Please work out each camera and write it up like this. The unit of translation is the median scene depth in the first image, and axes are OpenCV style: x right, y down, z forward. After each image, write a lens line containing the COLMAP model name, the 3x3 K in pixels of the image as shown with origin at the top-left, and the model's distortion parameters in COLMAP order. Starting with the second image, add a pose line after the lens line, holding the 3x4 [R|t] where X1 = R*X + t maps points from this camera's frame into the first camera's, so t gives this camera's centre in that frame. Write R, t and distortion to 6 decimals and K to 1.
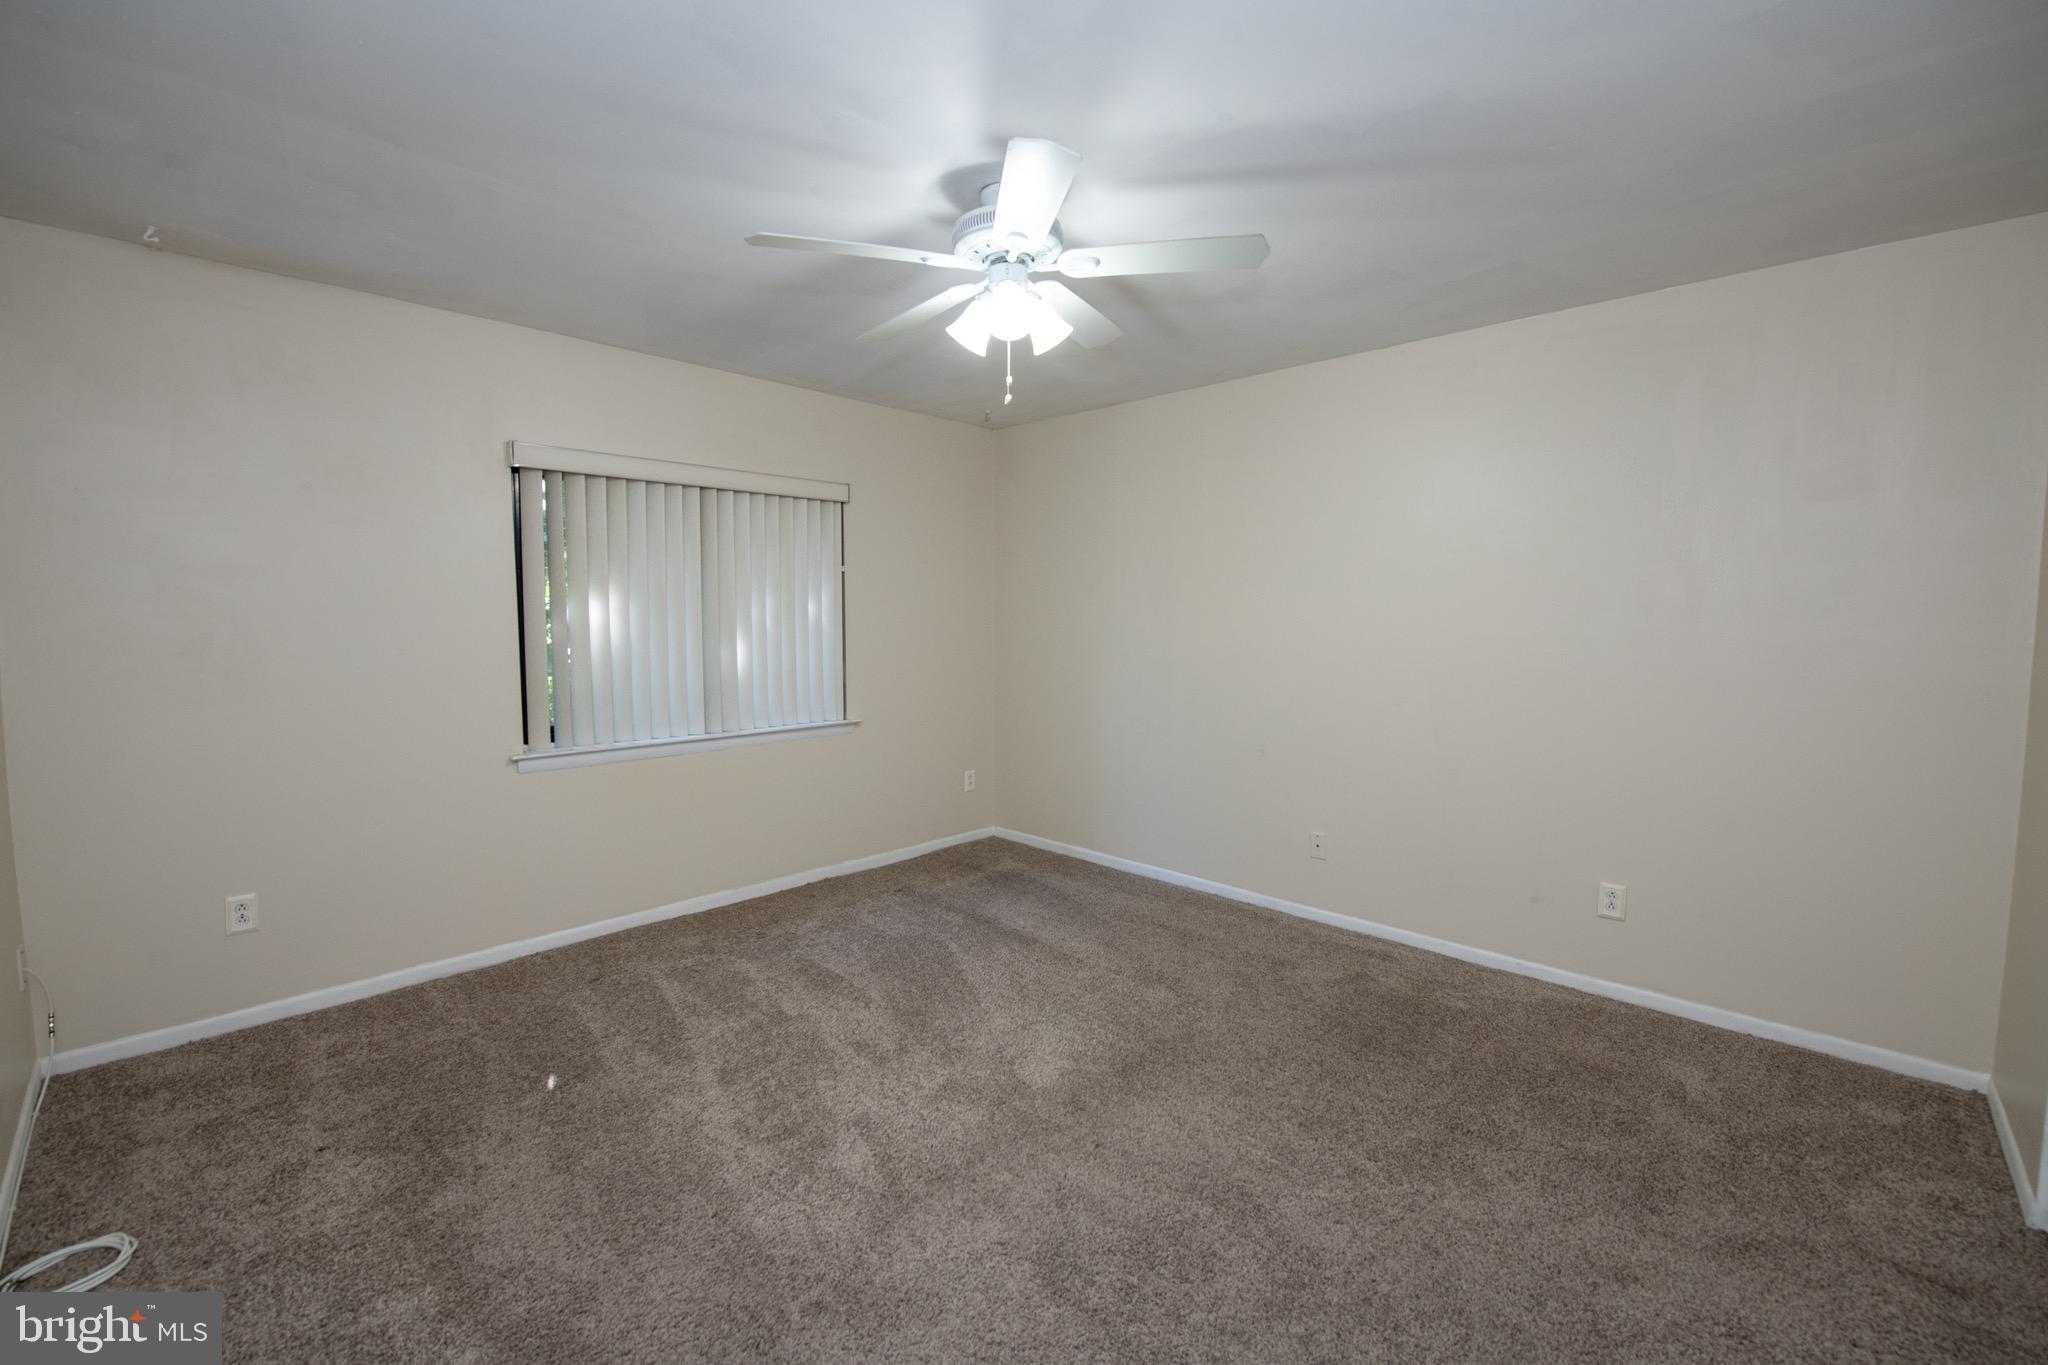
lens RADIAL K [[841.2, 0, 1016.7], [0, 841.2, 671.8], [0, 0, 1]] dist [-0.015288, -0.001061]
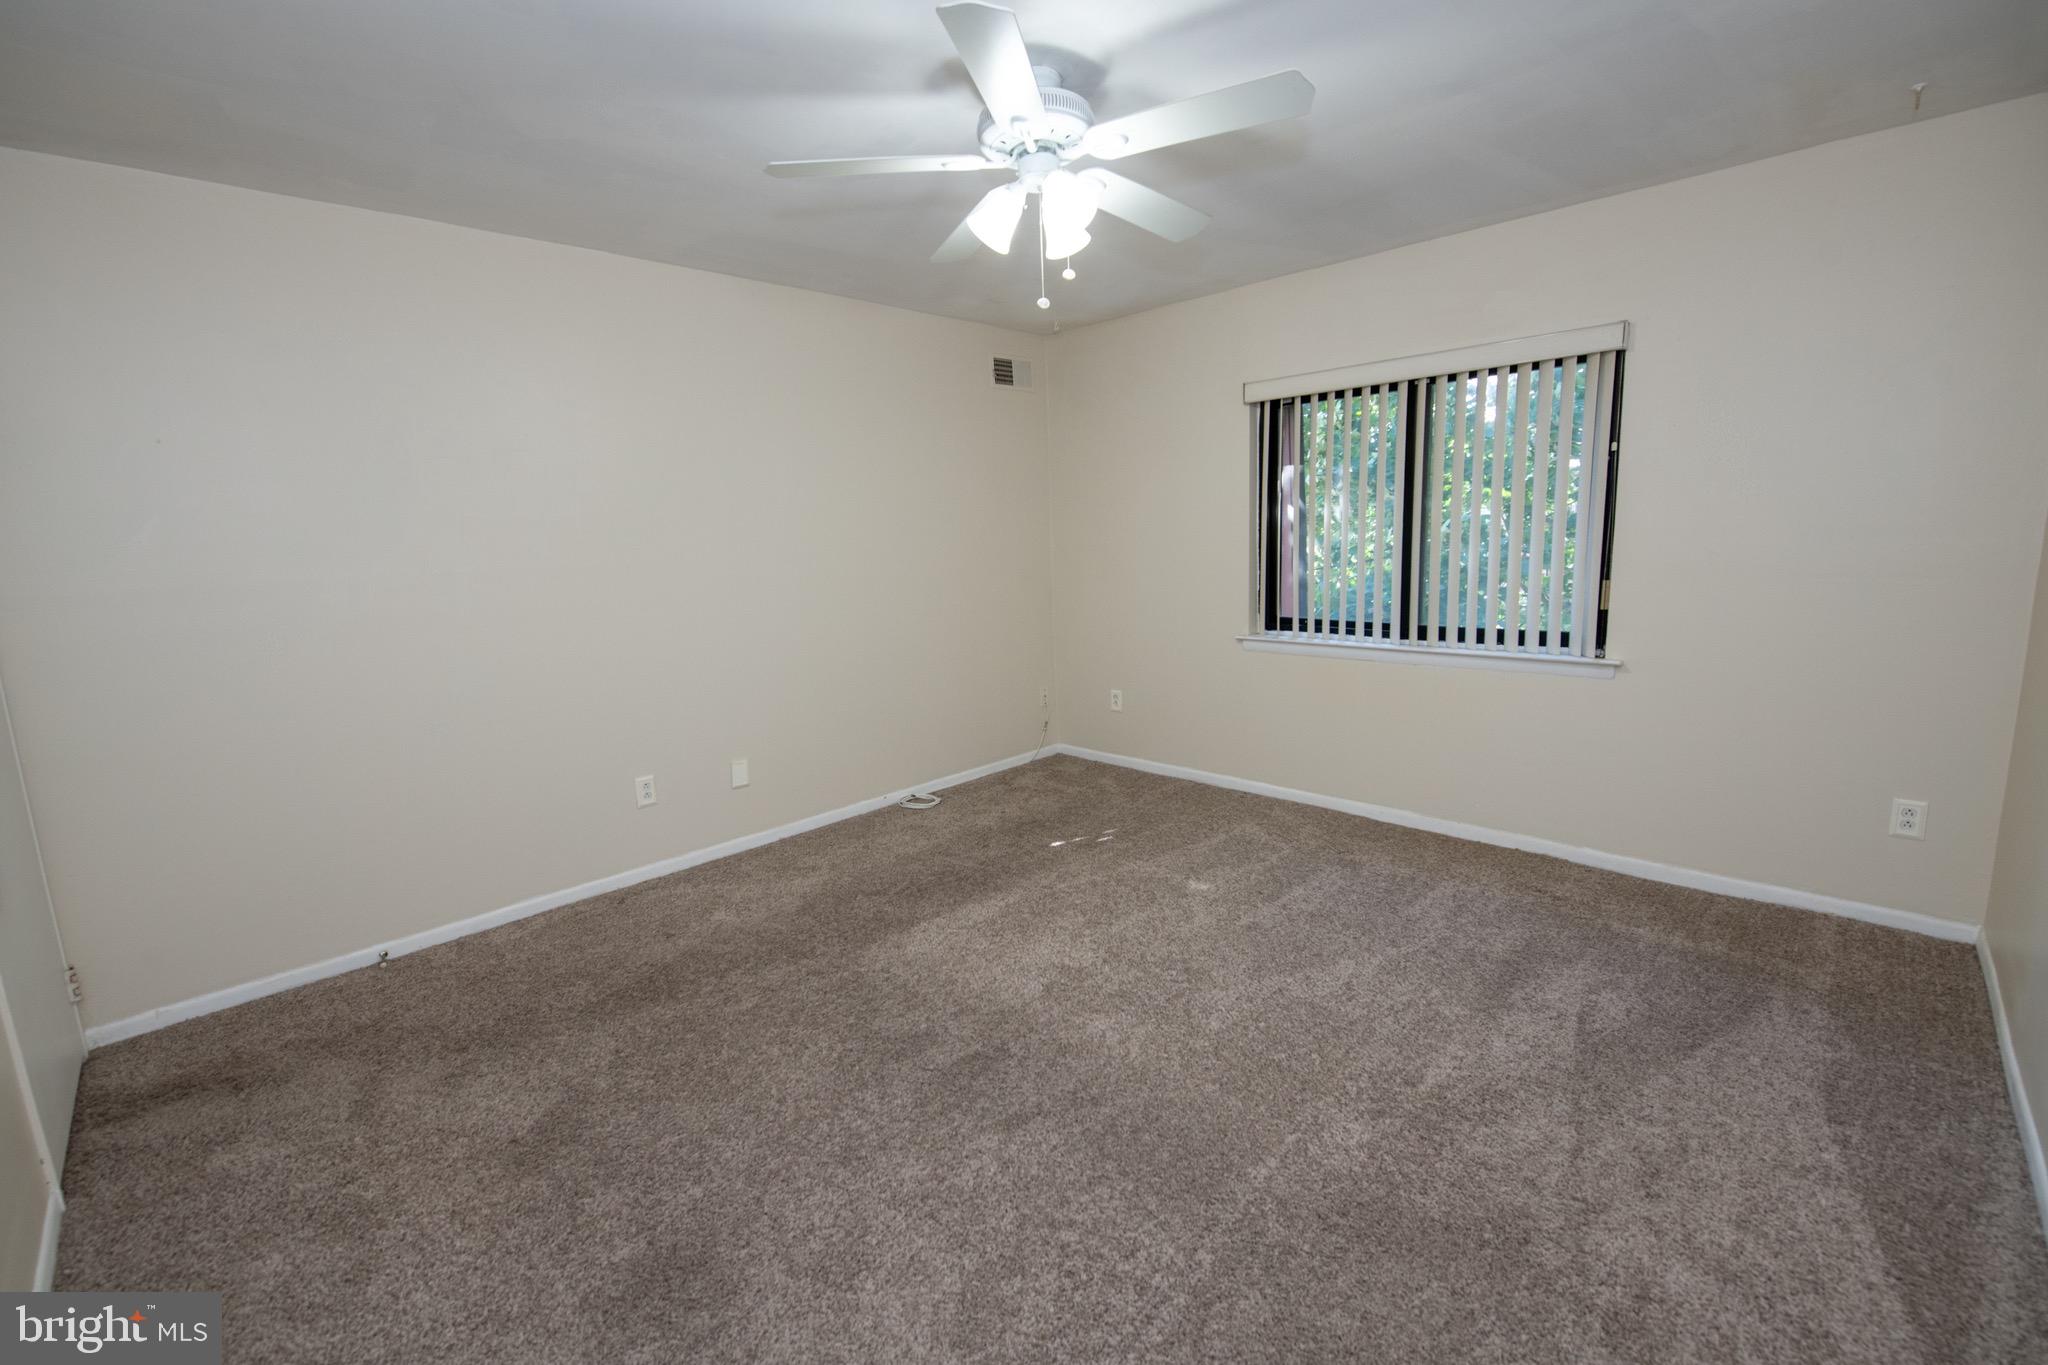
lens RADIAL K [[841.2, 0, 1016.7], [0, 841.2, 671.8], [0, 0, 1]] dist [-0.015288, -0.001061]
pose [[-0.009615, 0.158615, -0.987294, 0.561906], [-0.037047, 0.986605, 0.158865, -0.030170], [0.999267, 0.038104, -0.003610, 0.543615]]
